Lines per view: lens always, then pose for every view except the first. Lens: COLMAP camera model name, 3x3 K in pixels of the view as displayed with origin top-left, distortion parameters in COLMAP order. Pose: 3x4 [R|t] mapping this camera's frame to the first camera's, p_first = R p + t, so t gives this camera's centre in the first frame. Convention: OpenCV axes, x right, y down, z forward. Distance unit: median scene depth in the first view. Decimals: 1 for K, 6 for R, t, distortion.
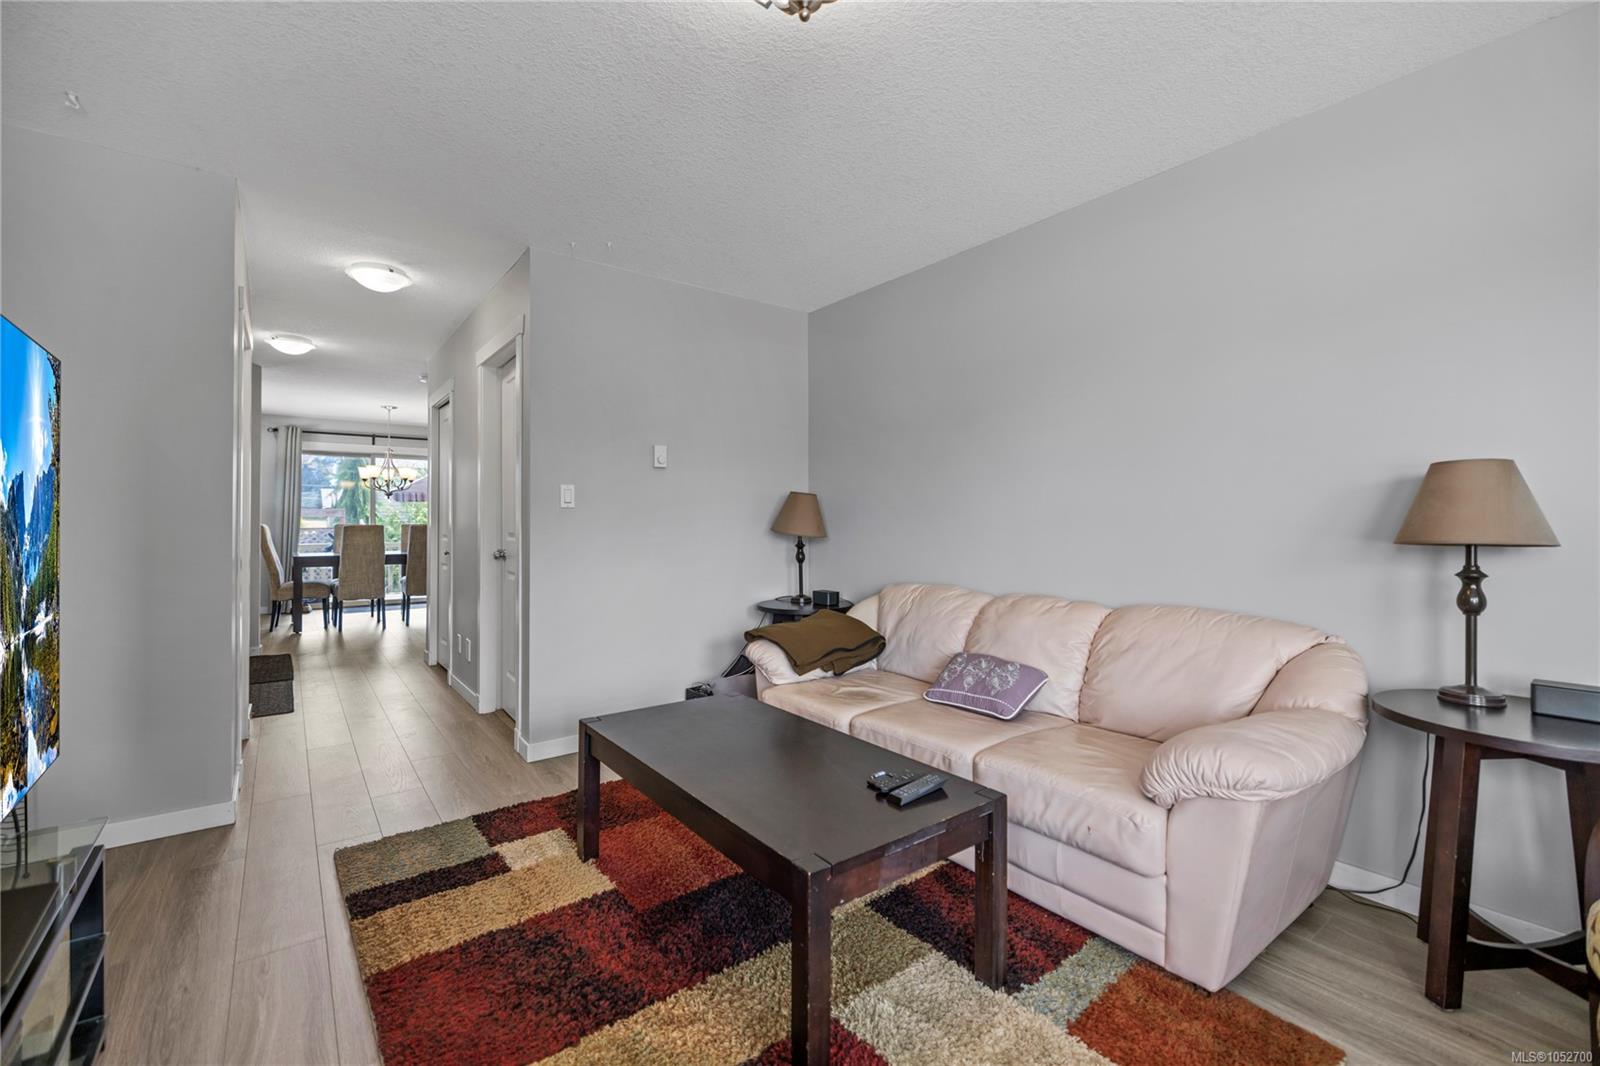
lens RADIAL K [[686.4, 0, 800.0], [0, 686.4, 533.0], [0, 0, 1]] dist [-0.000813, -0.000058]
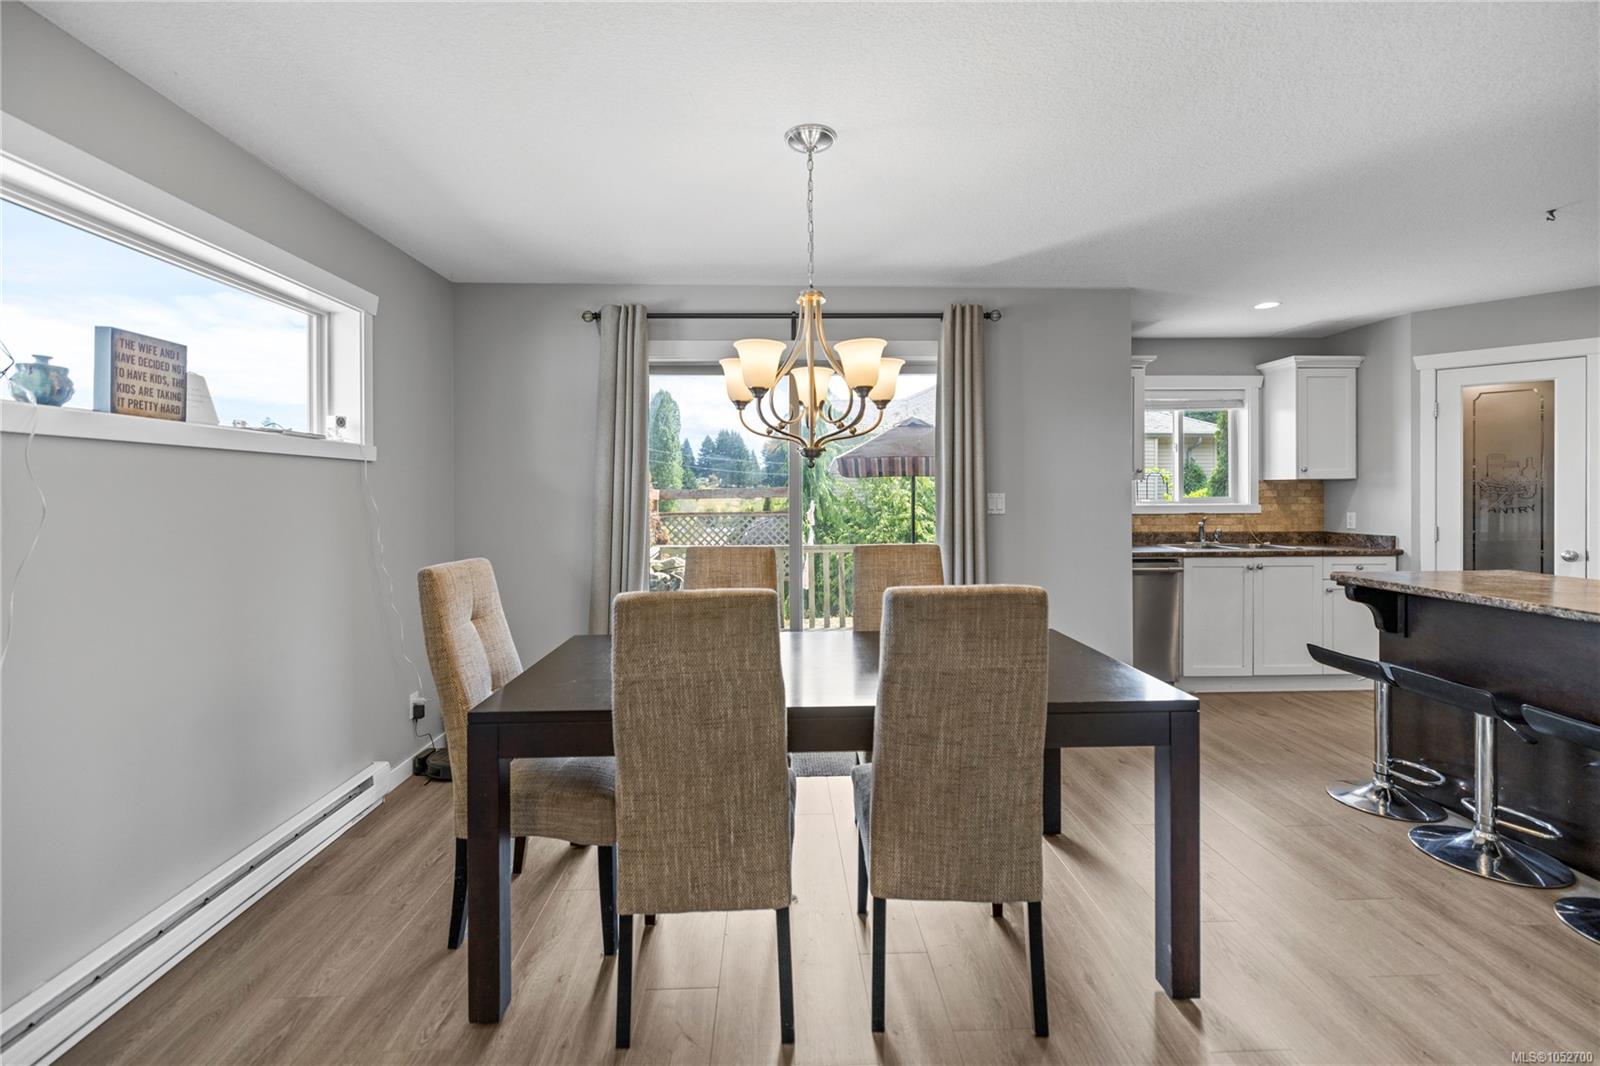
lens RADIAL K [[713.0, 0, 803.5], [0, 713.0, 503.7], [0, 0, 1]] dist [0.043868, -0.000002]
pose [[0.823058, -0.007262, -0.567911, -0.433008], [0.007974, 0.999967, -0.001230, -0.035160], [0.567901, -0.003516, 0.823089, 0.751623]]
